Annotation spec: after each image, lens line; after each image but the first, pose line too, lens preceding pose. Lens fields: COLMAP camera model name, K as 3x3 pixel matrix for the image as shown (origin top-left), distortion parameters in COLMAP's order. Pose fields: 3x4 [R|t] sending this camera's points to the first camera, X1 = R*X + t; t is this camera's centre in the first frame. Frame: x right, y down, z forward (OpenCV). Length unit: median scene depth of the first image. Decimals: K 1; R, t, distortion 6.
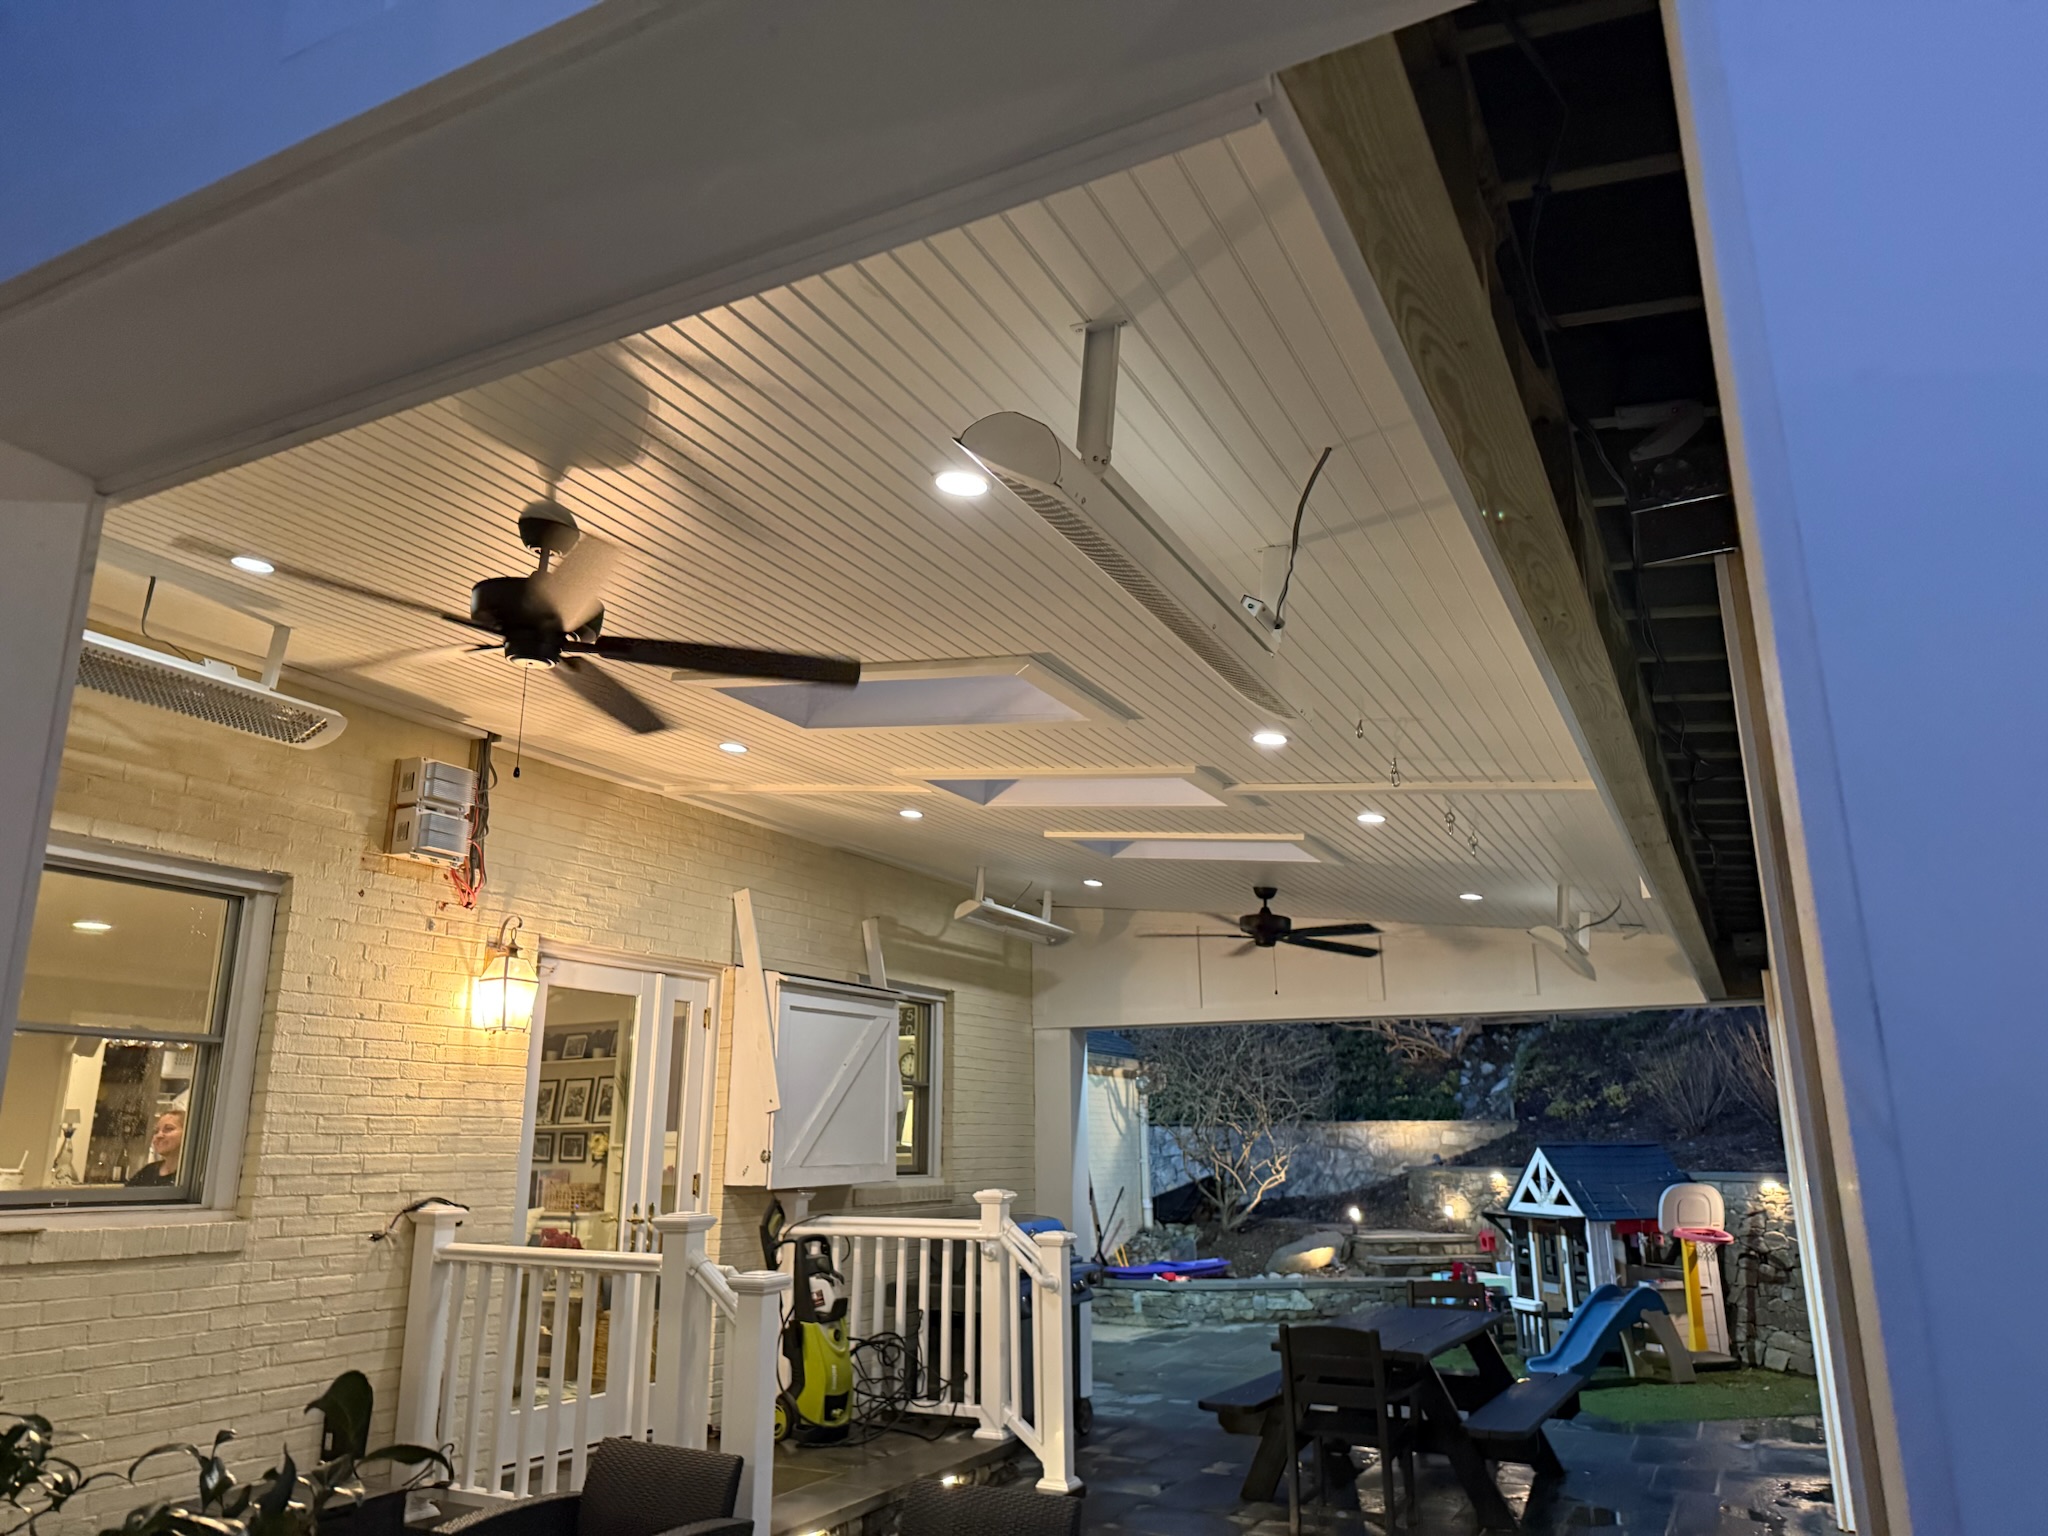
lens RADIAL K [[1431.8, 0, 1032.3], [0, 1431.8, 756.8], [0, 0, 1]] dist [0.061447, -0.069616]
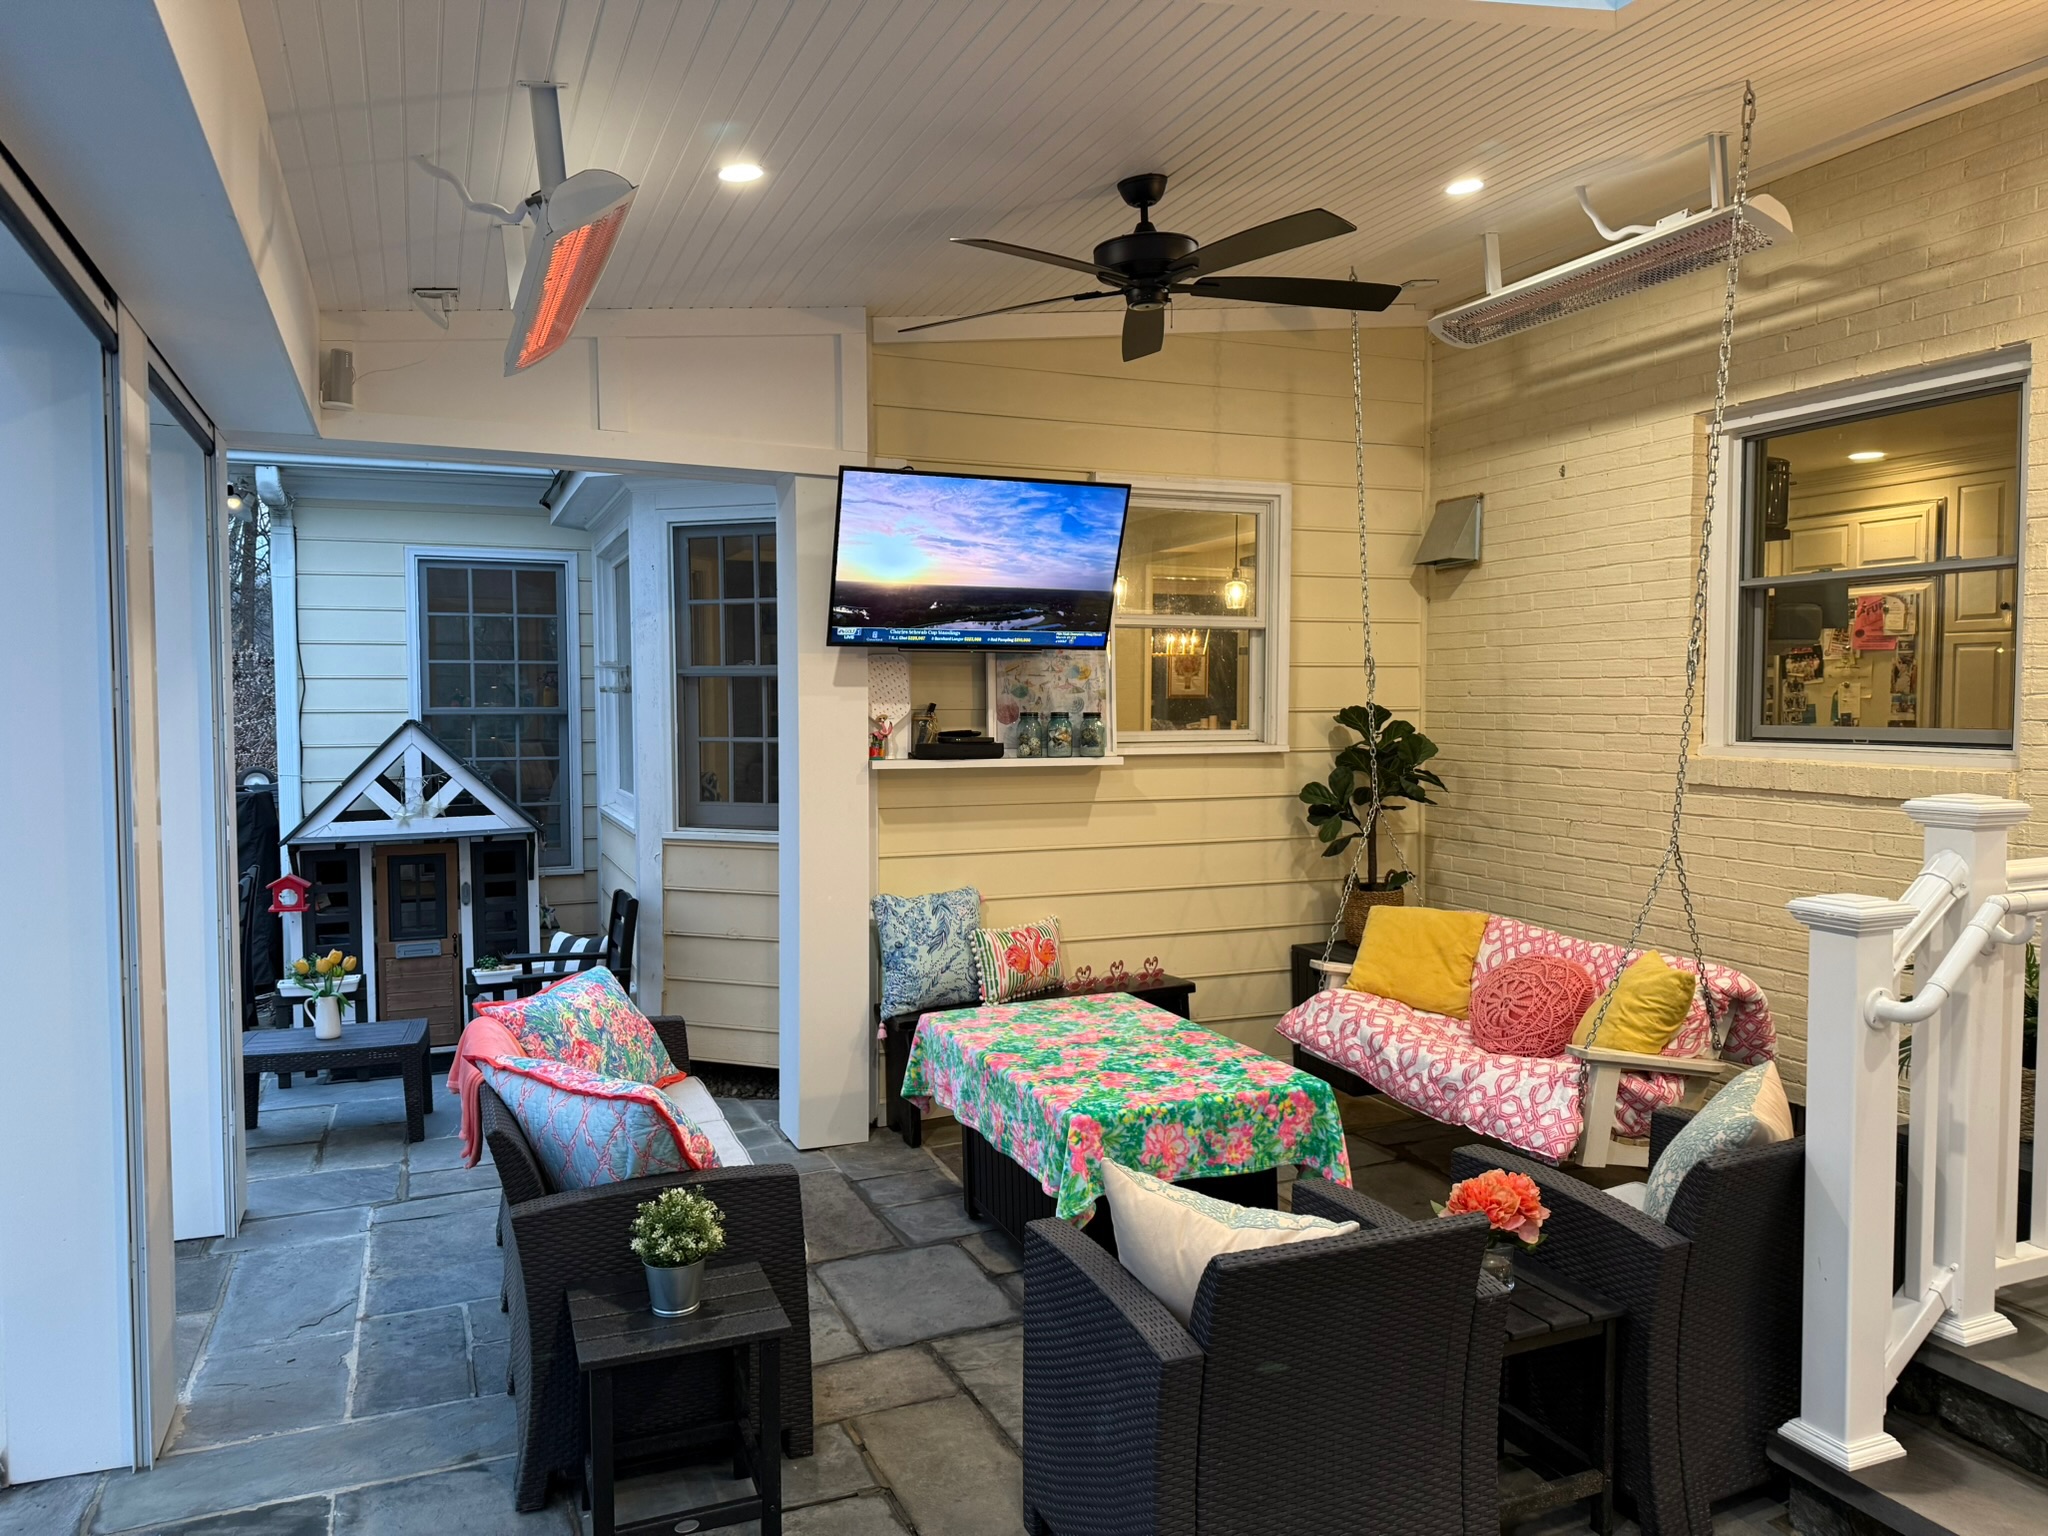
lens RADIAL K [[1466.4, 0, 1012.4], [0, 1466.4, 771.7], [0, 0, 1]] dist [0.083882, -0.085600]
pose [[-0.658260, 0.030241, -0.752183, 0.336156], [0.187898, 0.974167, -0.125270, 0.230890], [0.728964, -0.223794, -0.646938, 0.820138]]
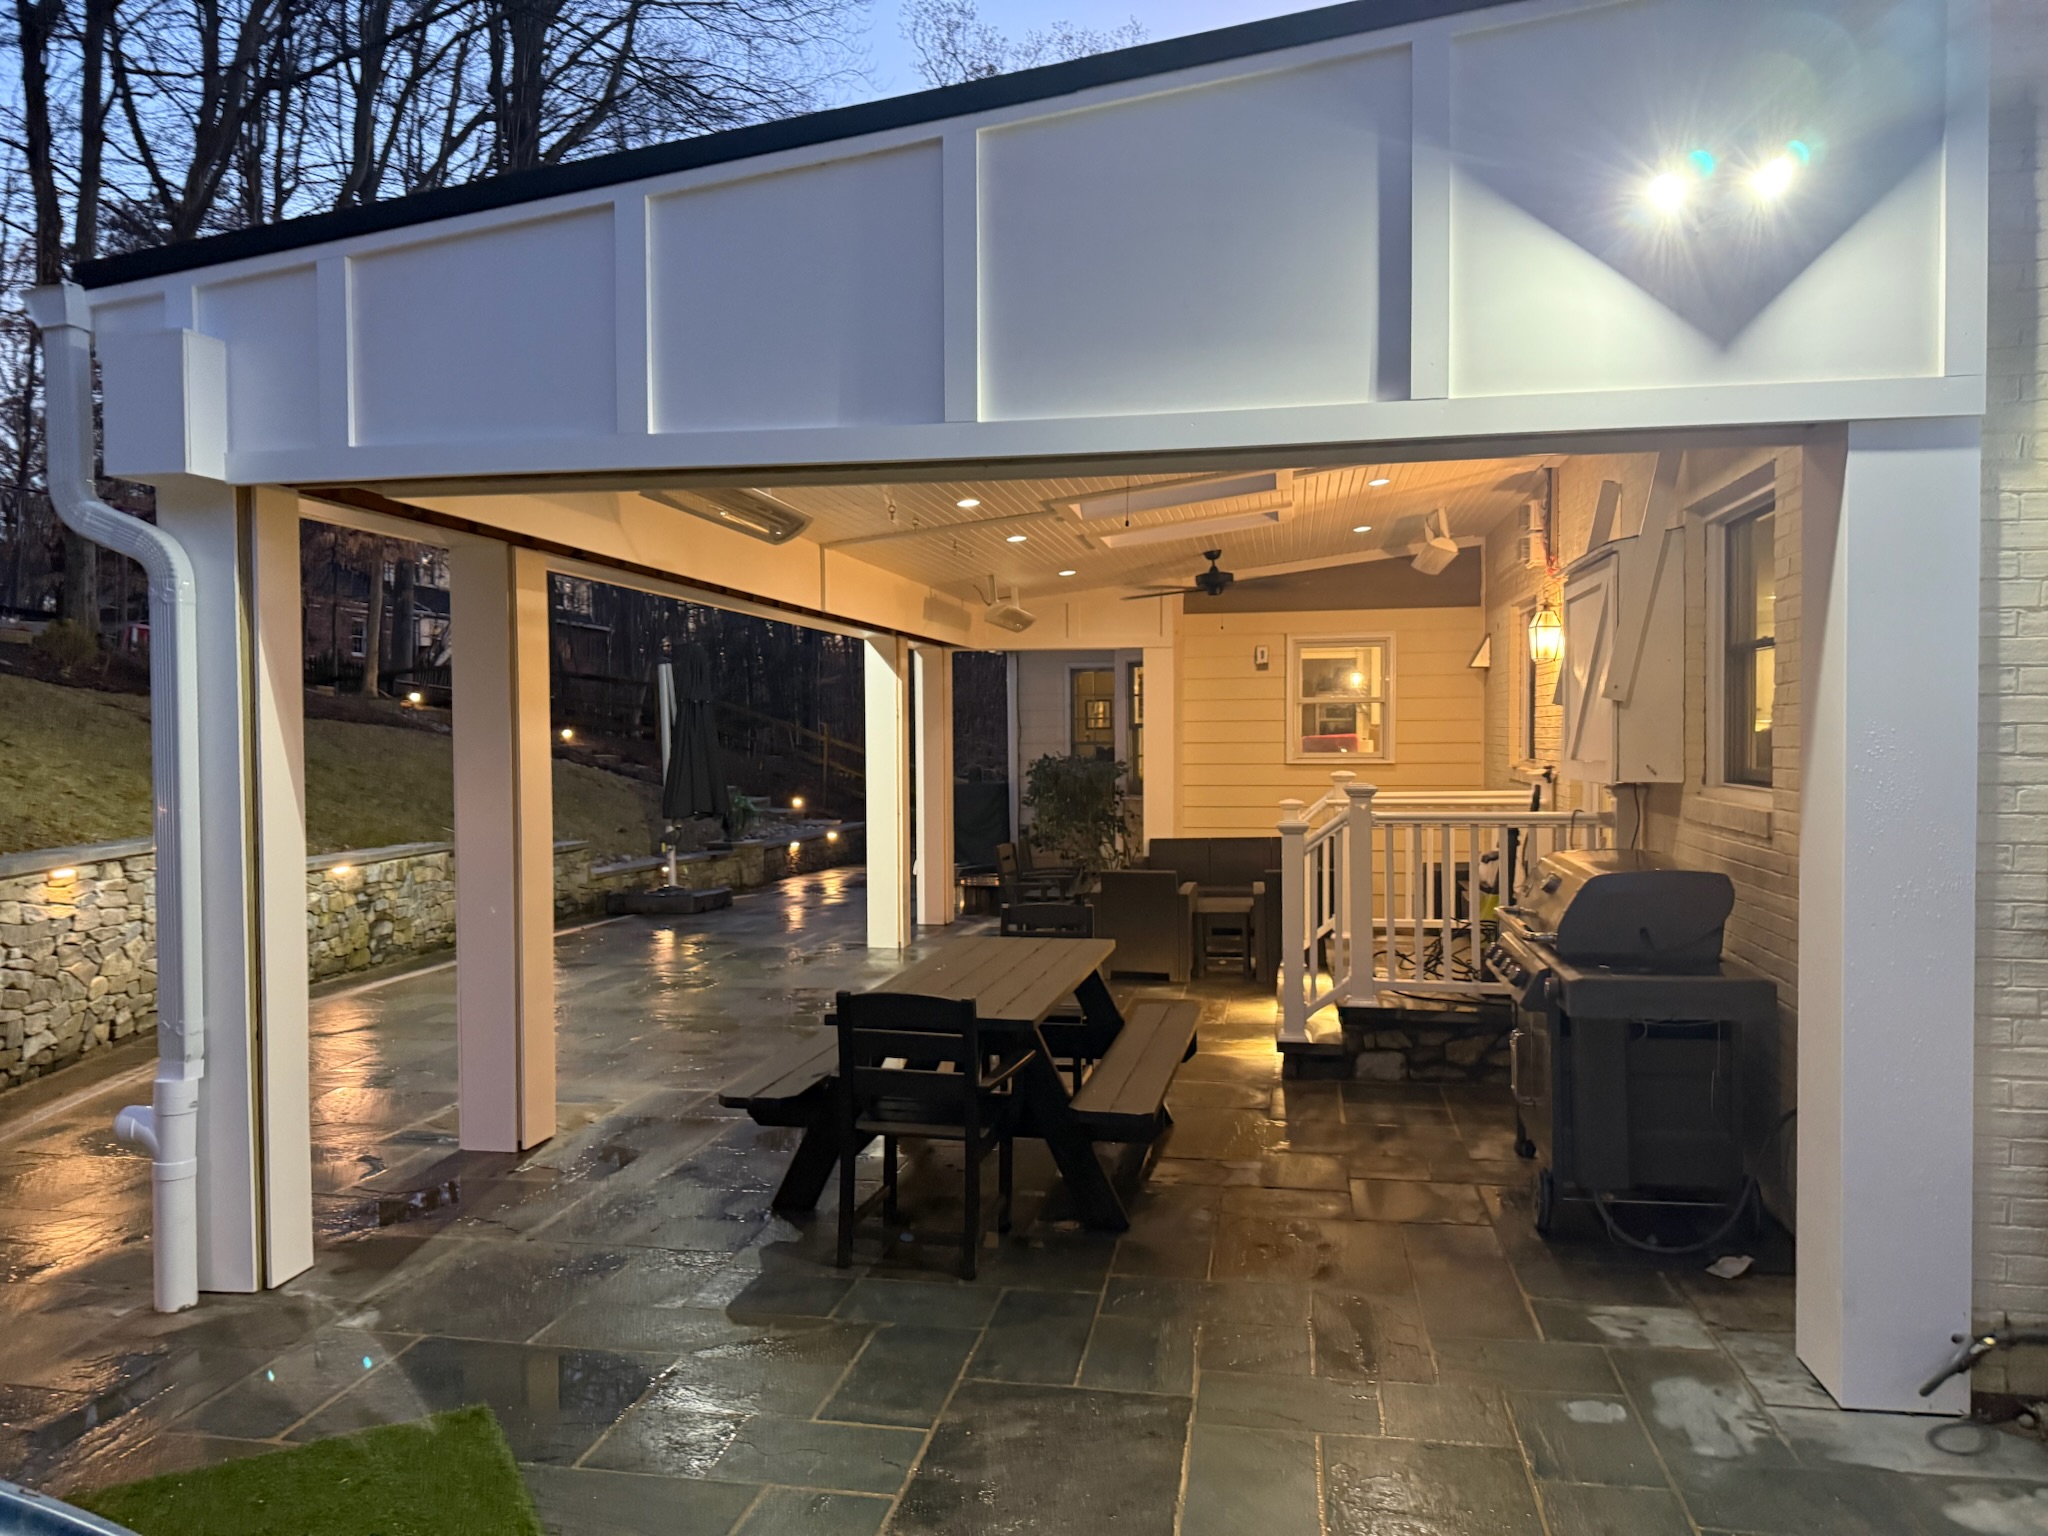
lens RADIAL K [[1418.3, 0, 1055.4], [0, 1418.3, 762.7], [0, 0, 1]] dist [0.162828, -0.196059]
pose [[-0.957478, 0.006148, -0.288442, 0.474052], [0.073989, 0.971569, -0.224898, 0.516987], [0.278859, -0.236676, -0.930711, 1.945720]]
